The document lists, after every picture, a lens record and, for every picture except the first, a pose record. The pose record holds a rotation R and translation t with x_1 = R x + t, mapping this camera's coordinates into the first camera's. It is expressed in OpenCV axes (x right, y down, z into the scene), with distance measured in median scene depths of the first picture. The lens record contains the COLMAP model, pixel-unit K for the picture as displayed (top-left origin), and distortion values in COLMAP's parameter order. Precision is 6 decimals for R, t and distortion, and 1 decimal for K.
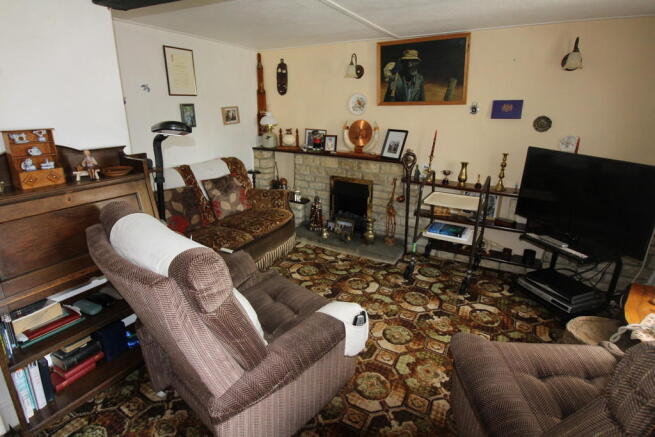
lens RADIAL K [[351.4, 0, 326.0], [0, 351.4, 202.3], [0, 0, 1]] dist [0.000252, -0.000528]
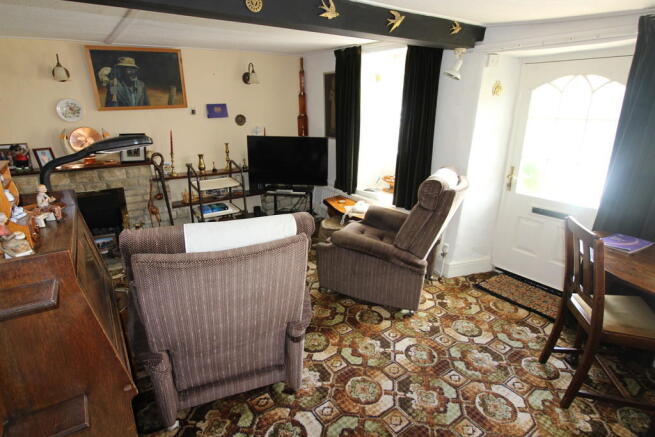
lens RADIAL K [[351.4, 0, 326.0], [0, 351.4, 202.3], [0, 0, 1]] dist [0.000252, -0.000528]
pose [[0.440672, -0.270886, 0.855821, -0.515661], [0.236398, 0.954748, 0.180475, -0.070452], [-0.865982, 0.122785, 0.484768, 0.032125]]
